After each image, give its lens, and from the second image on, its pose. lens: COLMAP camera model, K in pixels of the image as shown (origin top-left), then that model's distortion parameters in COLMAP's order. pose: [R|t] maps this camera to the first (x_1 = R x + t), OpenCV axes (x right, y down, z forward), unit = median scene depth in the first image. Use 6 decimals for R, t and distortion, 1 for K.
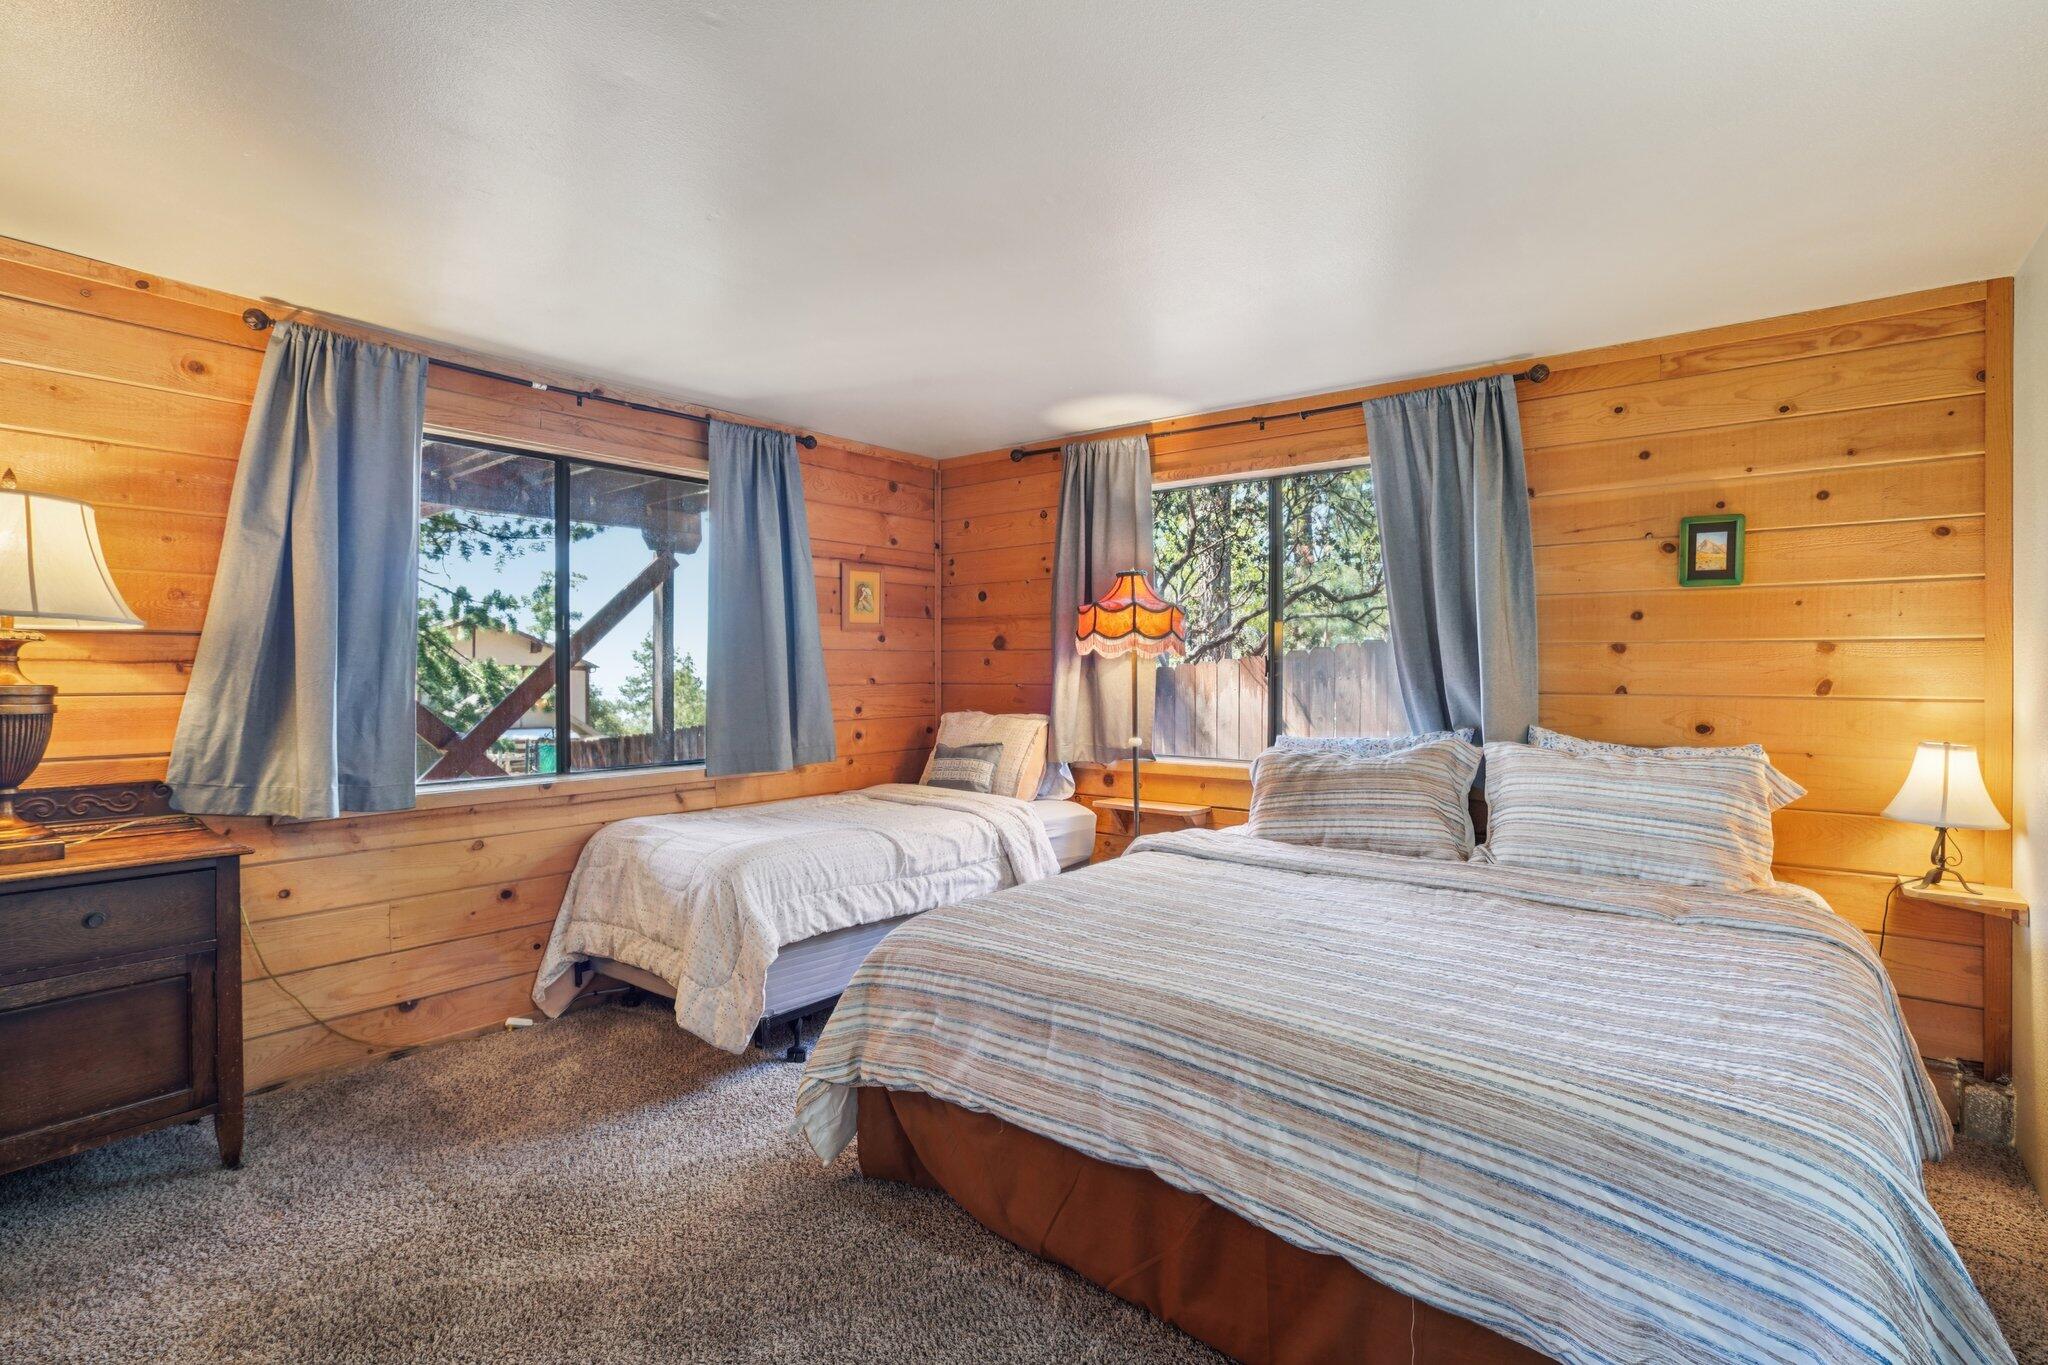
lens RADIAL K [[942.4, 0, 1007.1], [0, 942.4, 668.1], [0, 0, 1]] dist [-0.037432, 0.007382]
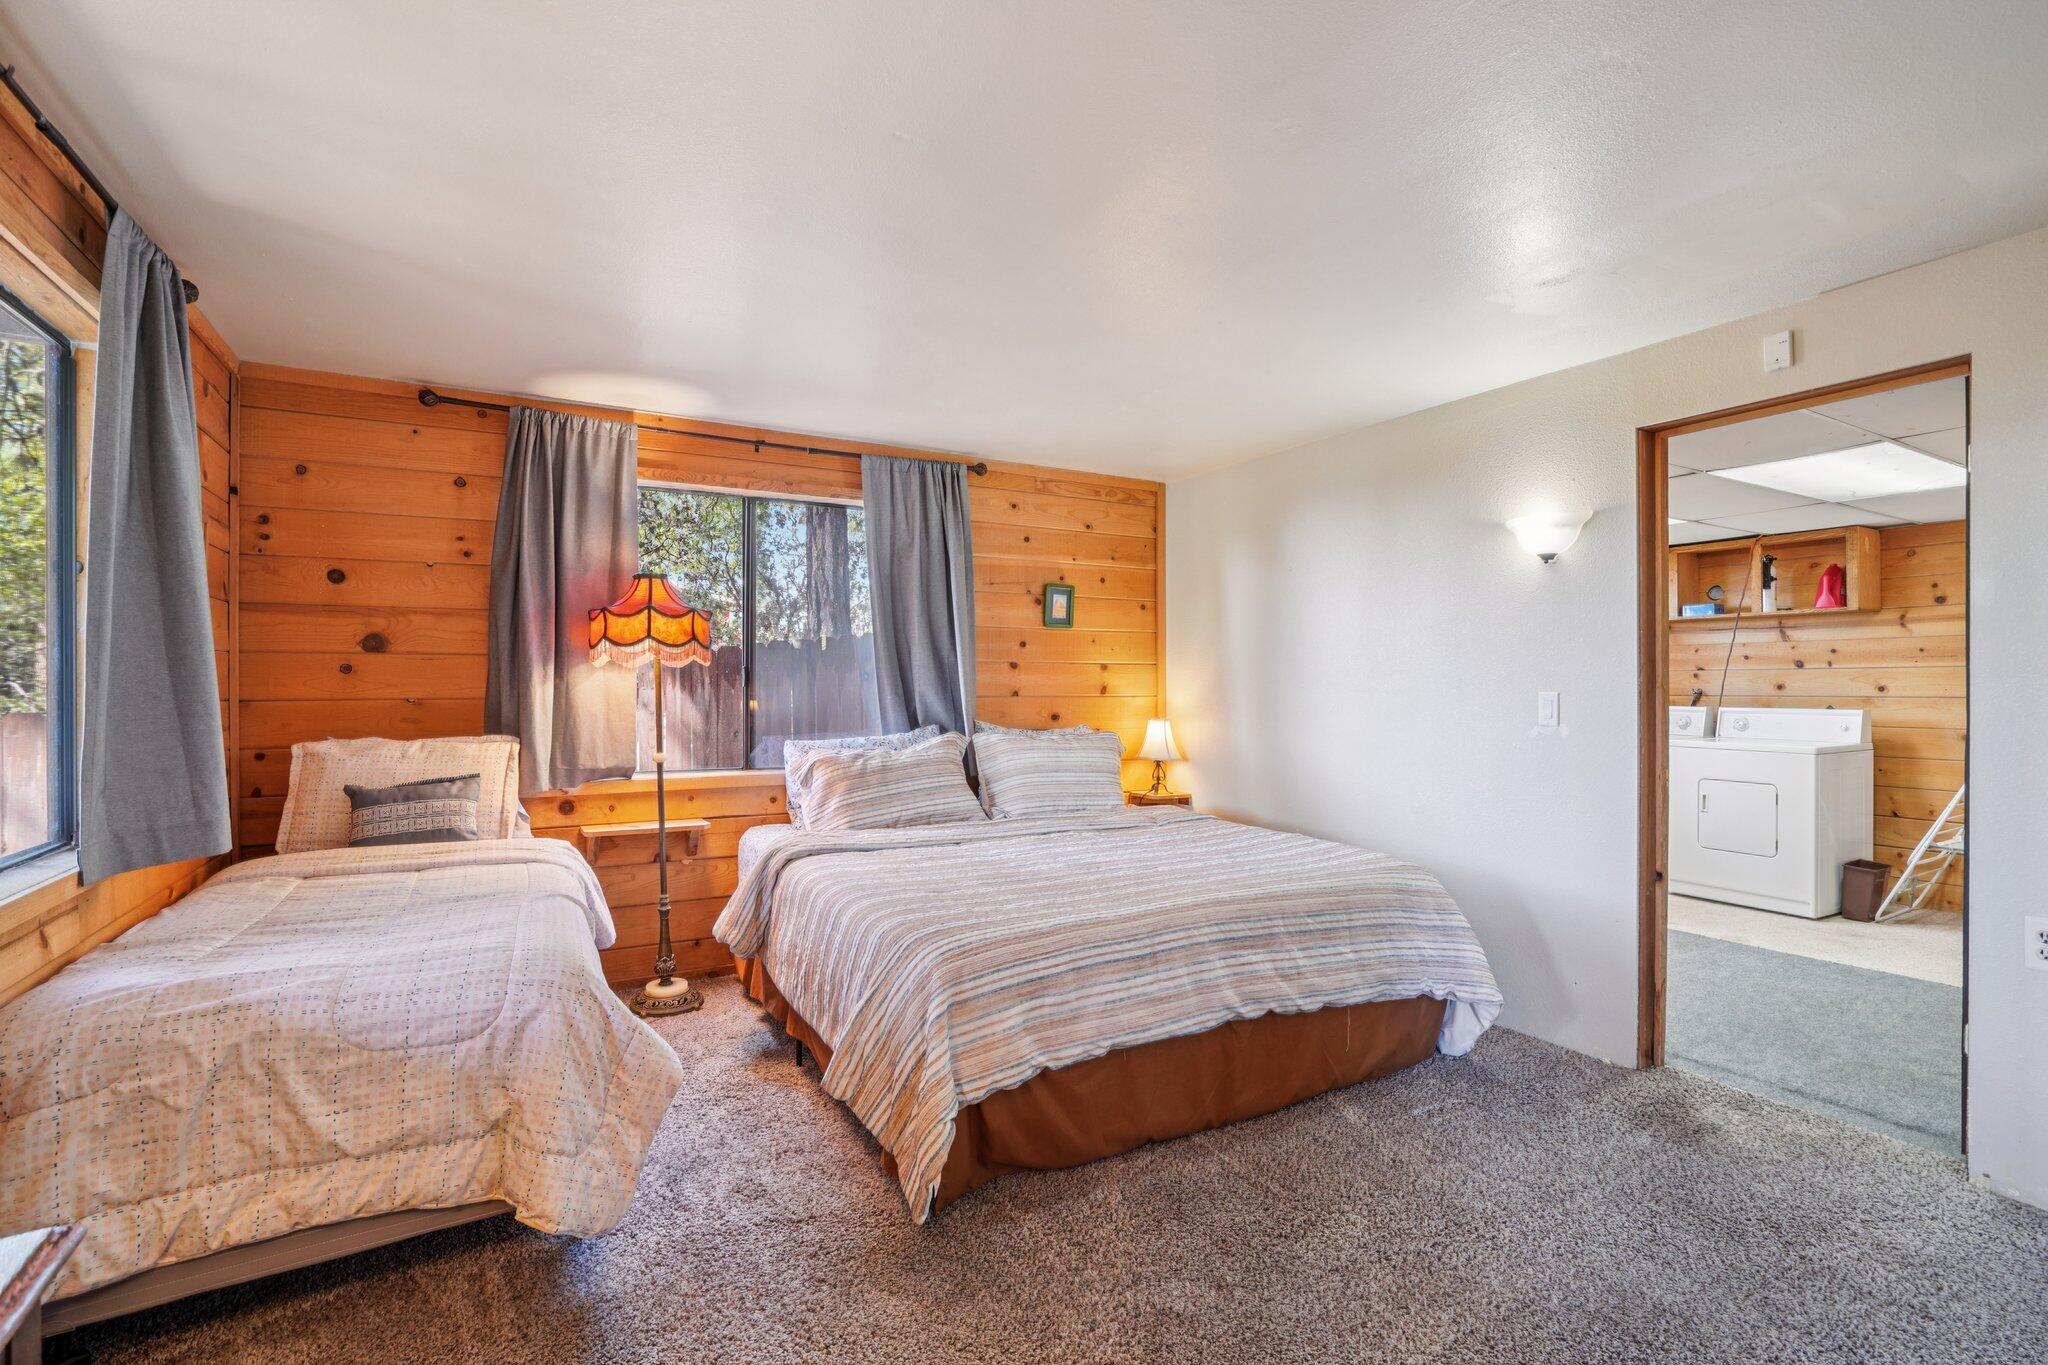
lens RADIAL K [[942.4, 0, 1020.5], [0, 942.4, 674.7], [0, 0, 1]] dist [-0.037432, 0.007382]
pose [[0.379023, 0.005425, 0.925371, -0.748538], [-0.000749, 0.999984, -0.005556, 0.001806], [-0.925387, 0.001412, 0.379021, 0.416563]]
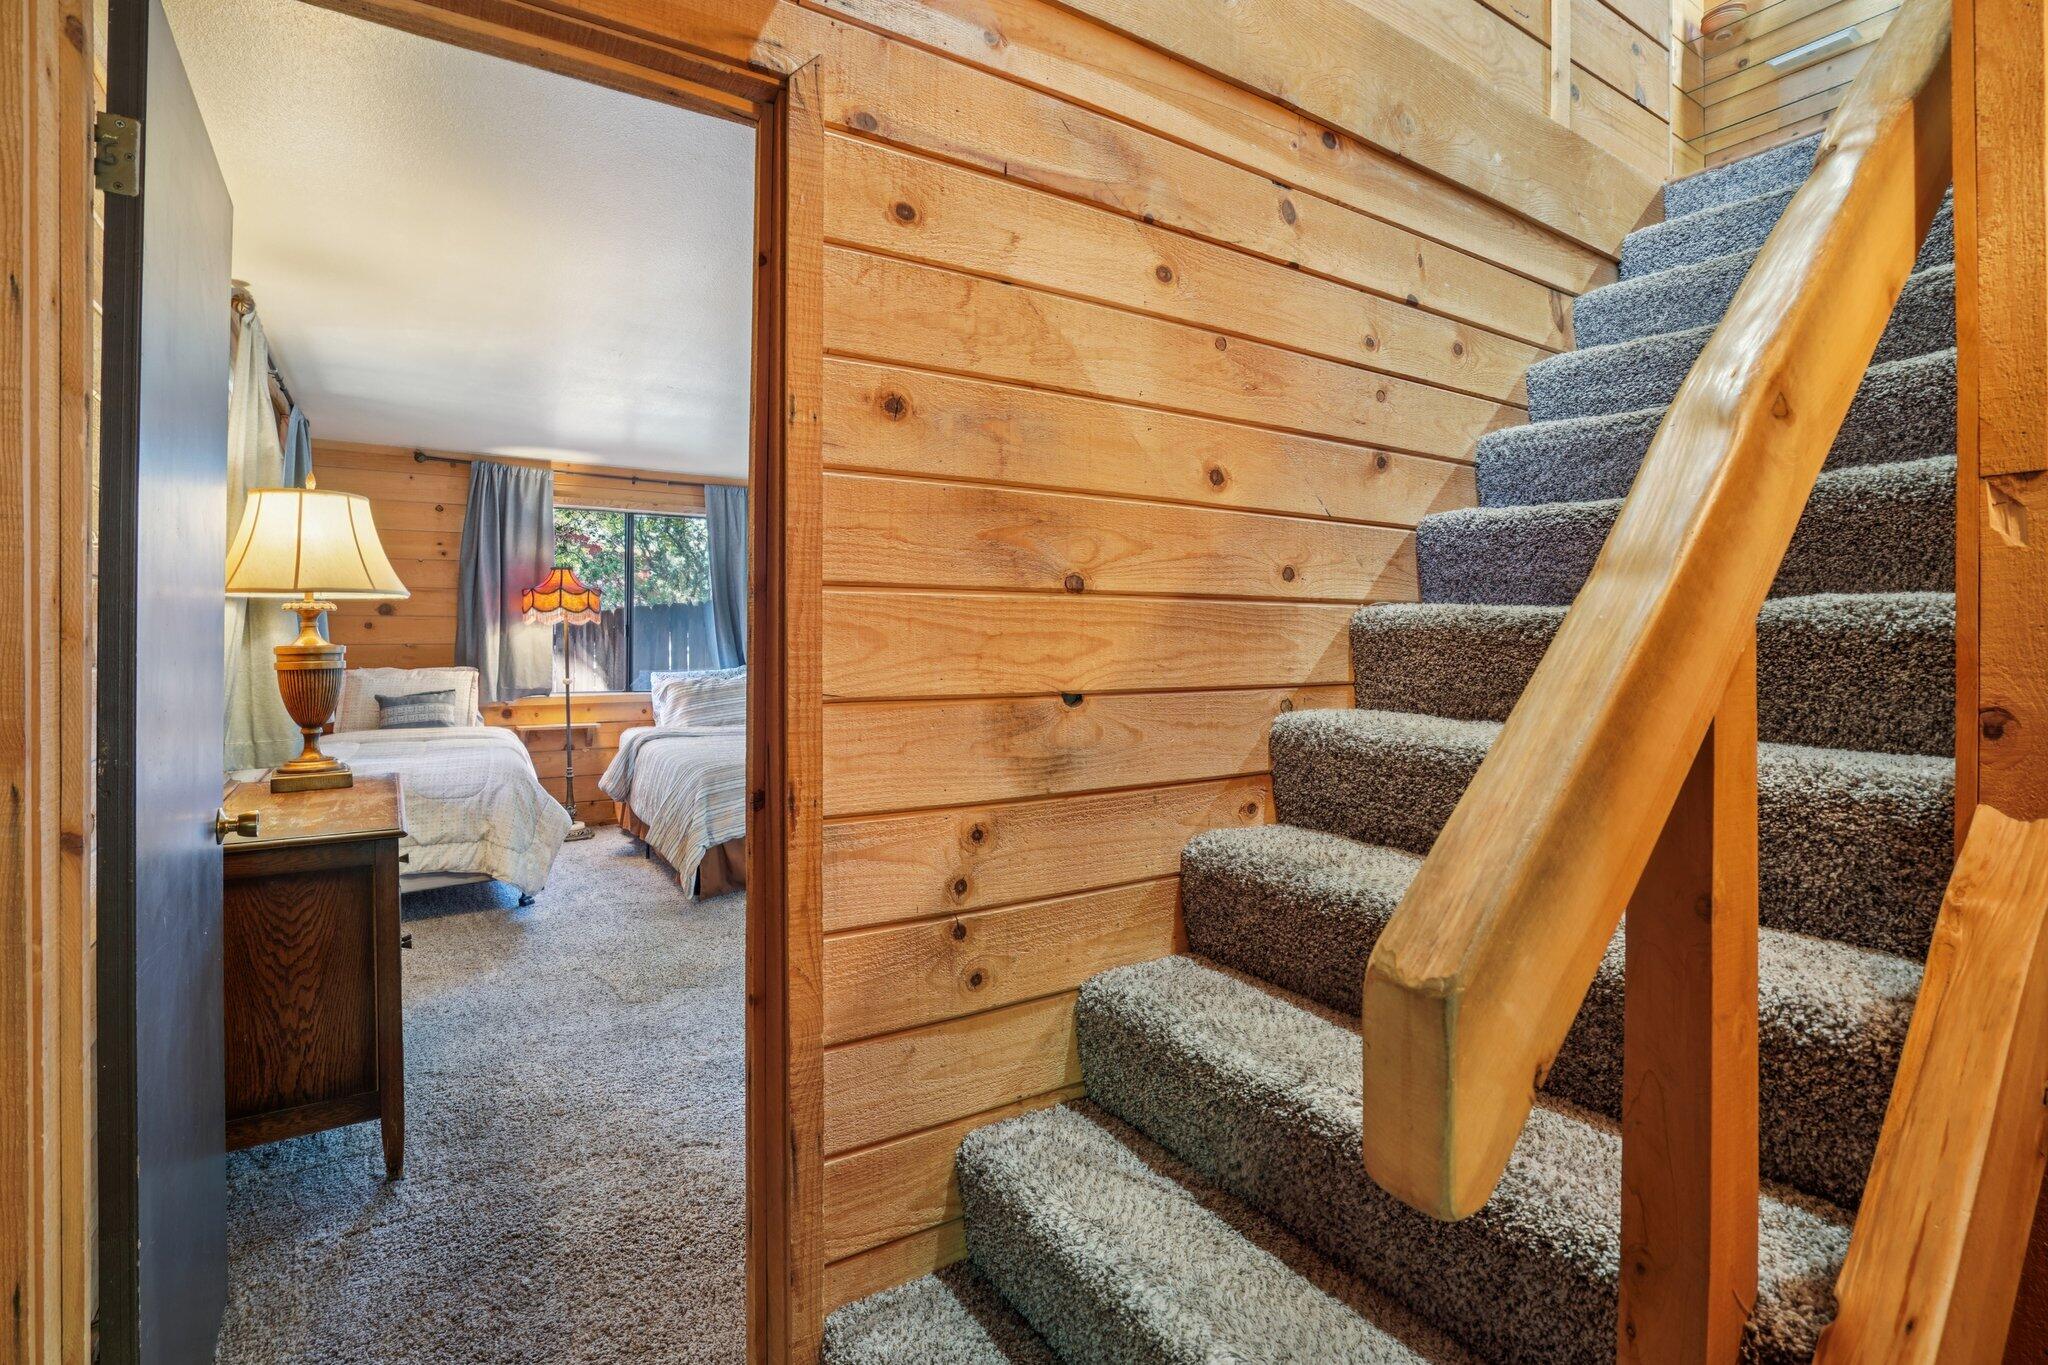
lens RADIAL K [[942.4, 0, 1007.8], [0, 942.4, 630.6], [0, 0, 1]] dist [-0.037432, 0.007382]
pose [[0.324727, 0.003170, 0.945802, -1.322353], [-0.004675, 0.999988, -0.001747, -0.003445], [-0.945796, -0.003854, 0.324738, -0.166901]]
